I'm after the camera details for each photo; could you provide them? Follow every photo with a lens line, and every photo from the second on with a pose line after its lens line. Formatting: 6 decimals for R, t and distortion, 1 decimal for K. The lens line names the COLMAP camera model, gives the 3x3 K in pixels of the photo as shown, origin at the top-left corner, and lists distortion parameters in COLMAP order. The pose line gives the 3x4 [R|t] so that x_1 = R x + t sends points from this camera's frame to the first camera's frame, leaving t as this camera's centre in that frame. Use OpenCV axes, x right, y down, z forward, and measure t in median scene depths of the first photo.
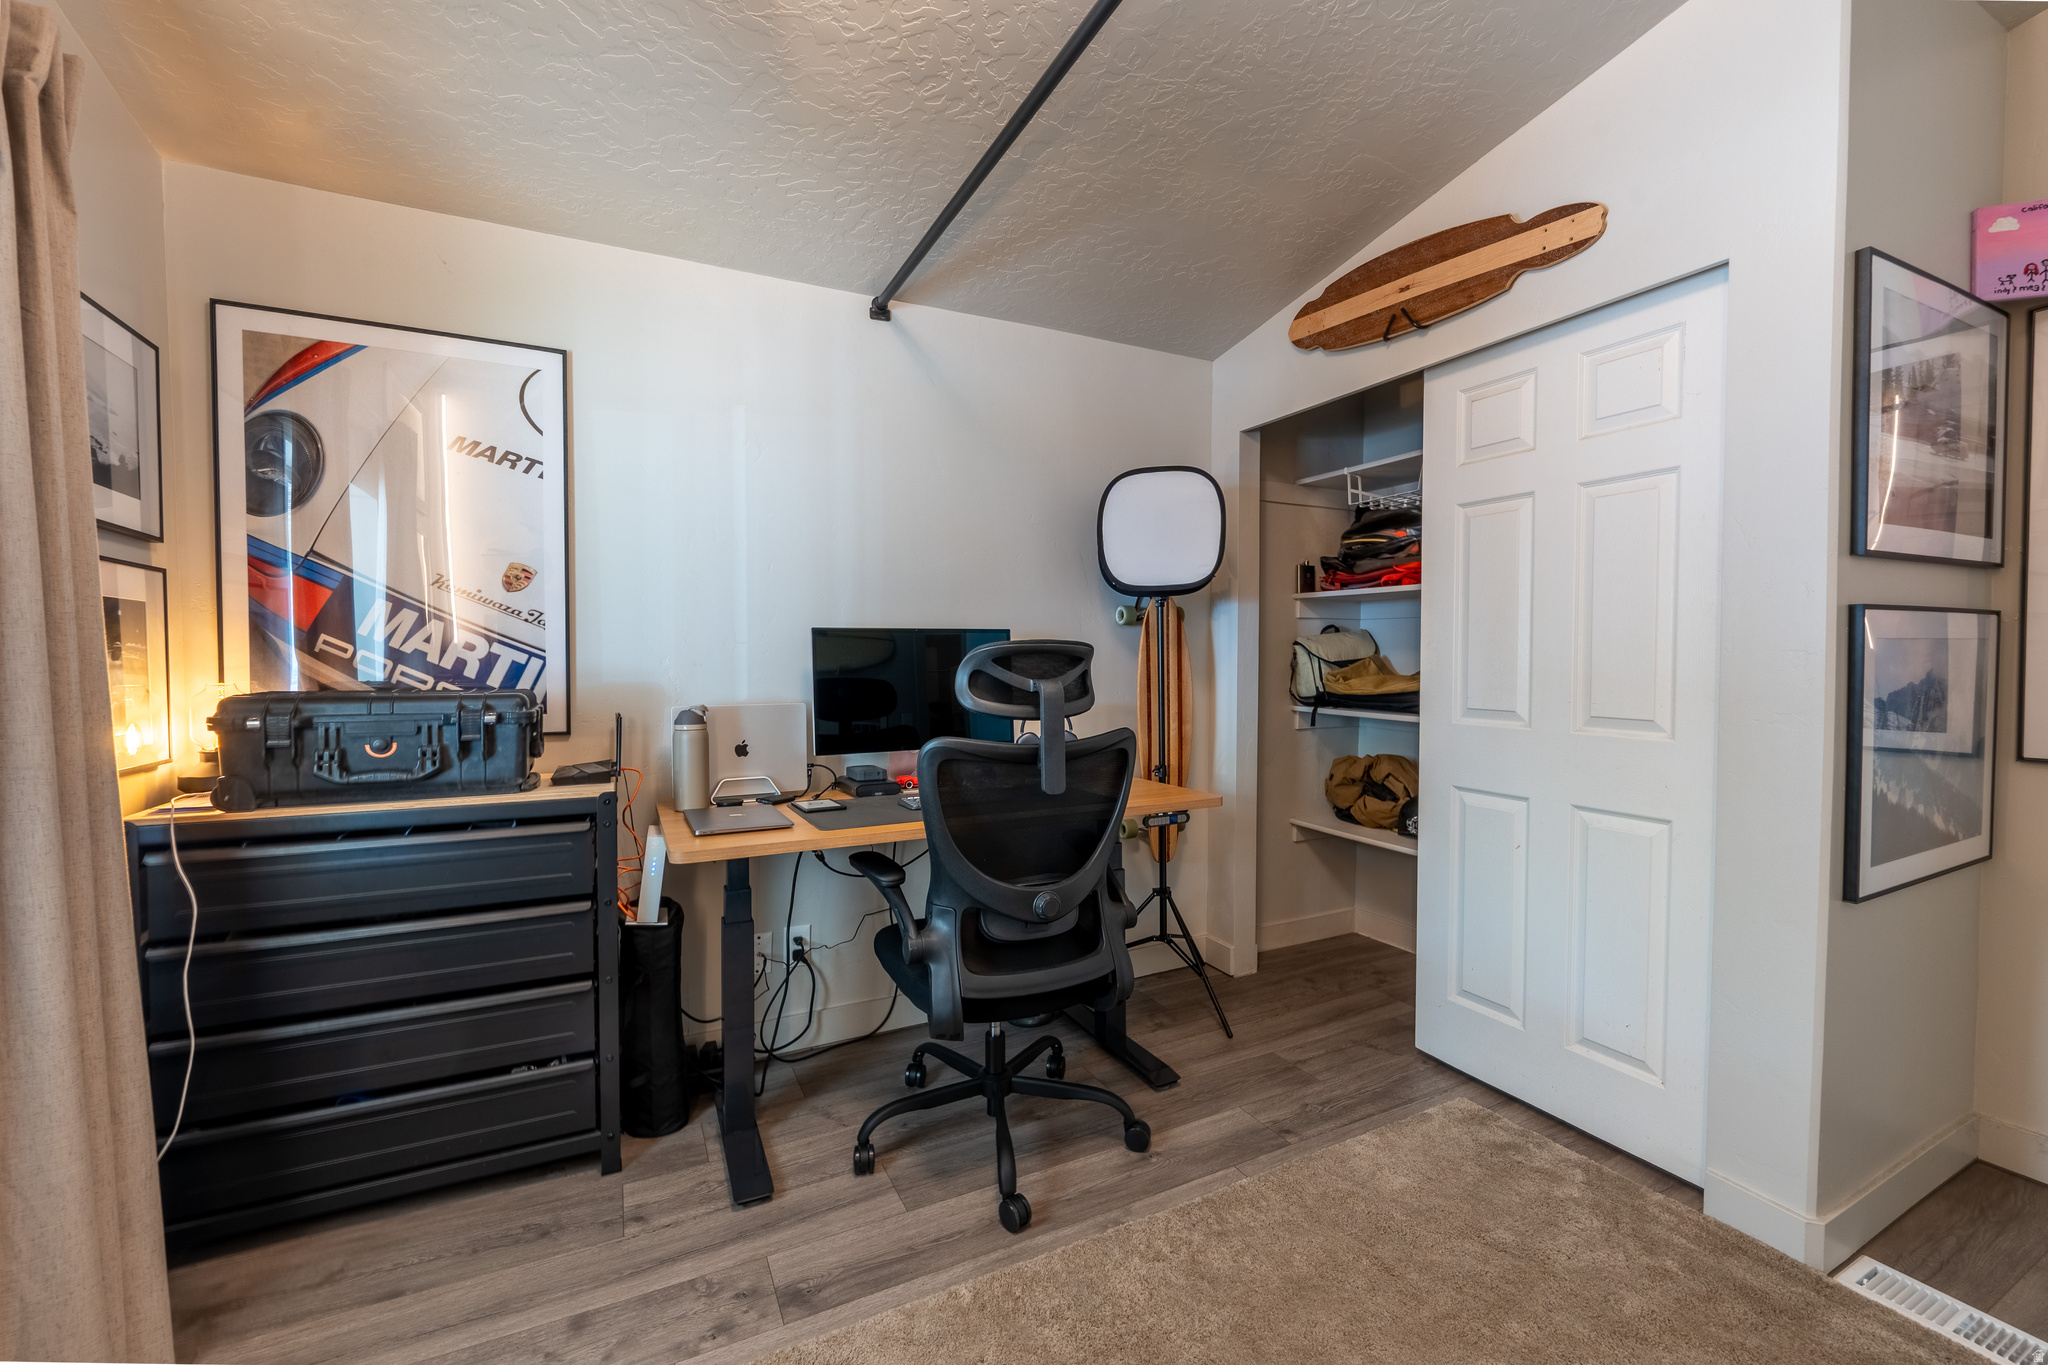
lens RADIAL K [[824.4, 0, 1029.9], [0, 824.4, 678.9], [0, 0, 1]] dist [-0.005016, -0.000178]
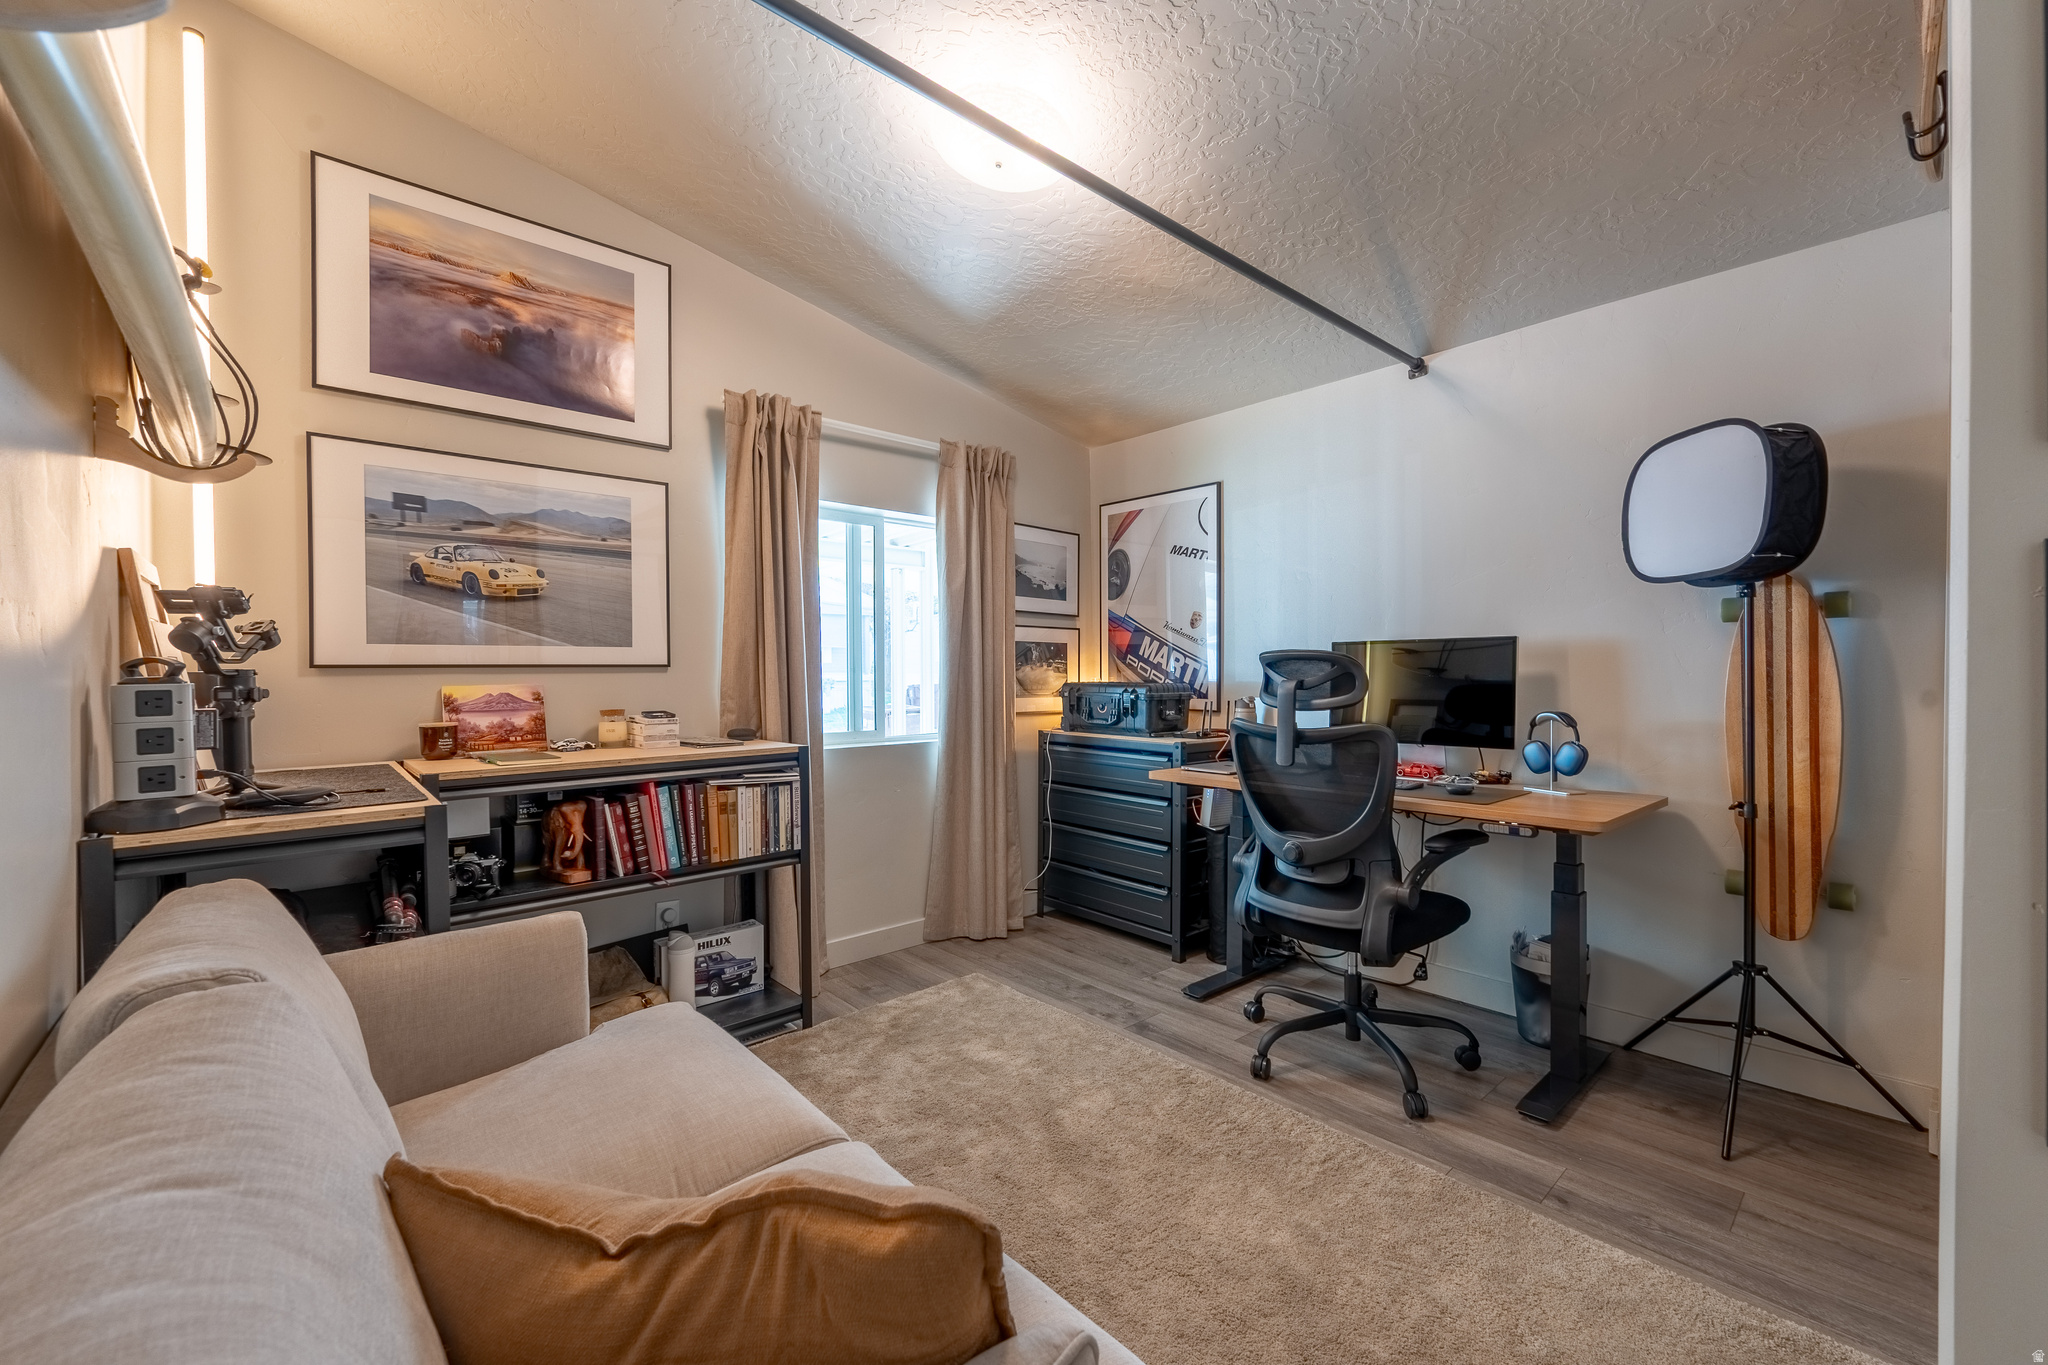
lens RADIAL K [[847.4, 0, 1048.1], [0, 847.4, 675.9], [0, 0, 1]] dist [-0.004695, -0.000019]
pose [[0.274828, 0.006352, -0.961472, 1.026767], [-0.025561, 0.999673, -0.000702, 0.004944], [0.961154, 0.024770, 0.274901, 0.211291]]
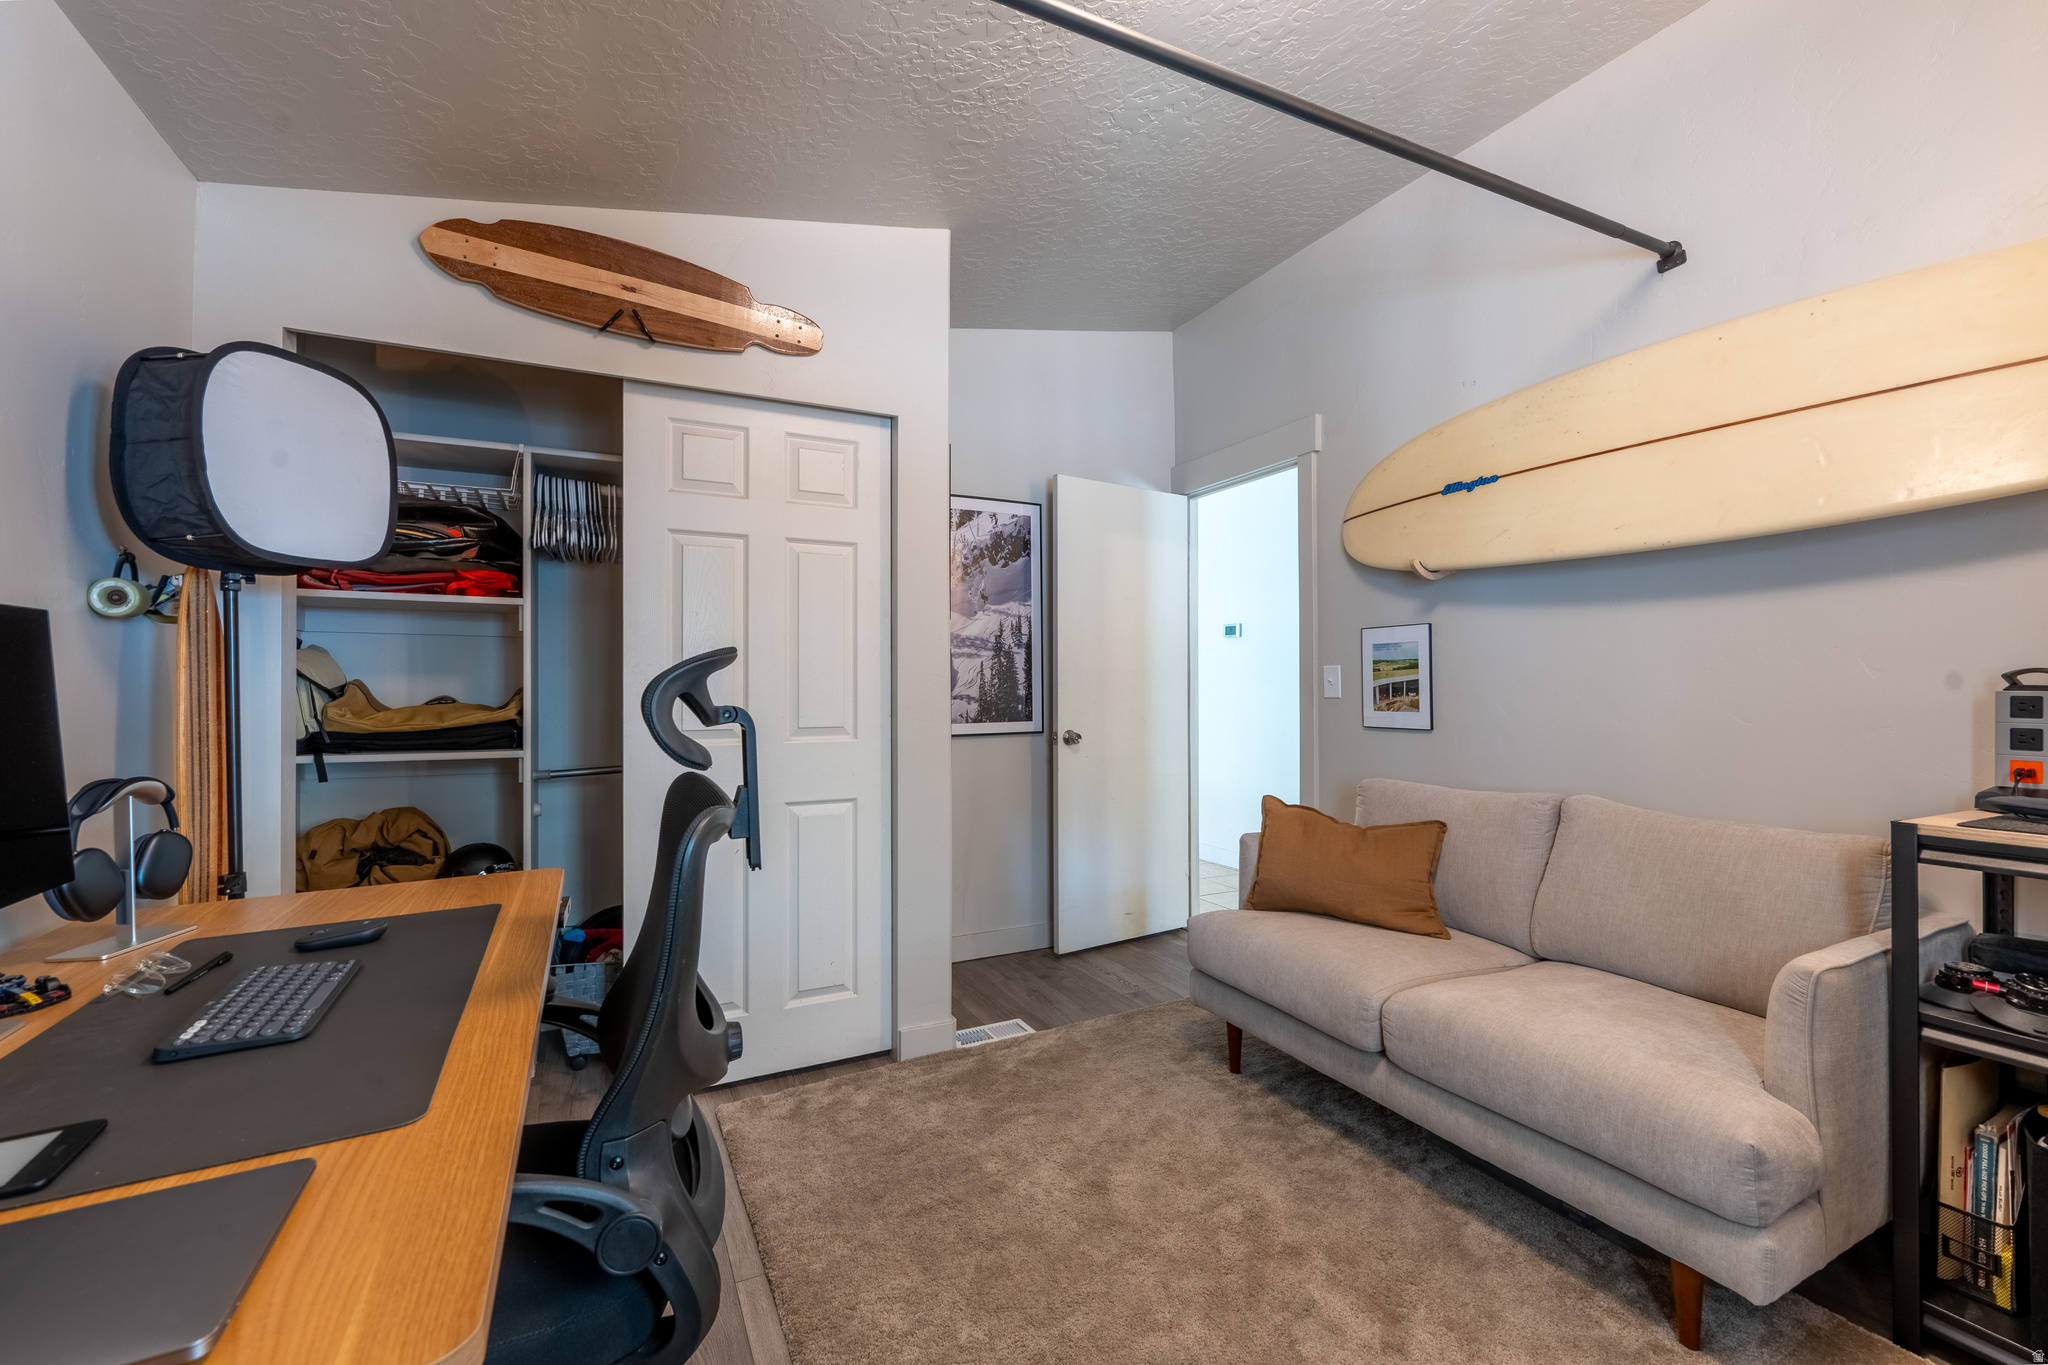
lens RADIAL K [[832.6, 0, 1019.6], [0, 832.6, 685.0], [0, 0, 1]] dist [-0.001117, 0.000022]
pose [[0.022475, 0.000889, 0.999747, -0.543381], [0.034214, 0.999413, -0.001658, -0.005379], [-0.999162, 0.034242, 0.022432, 0.613916]]
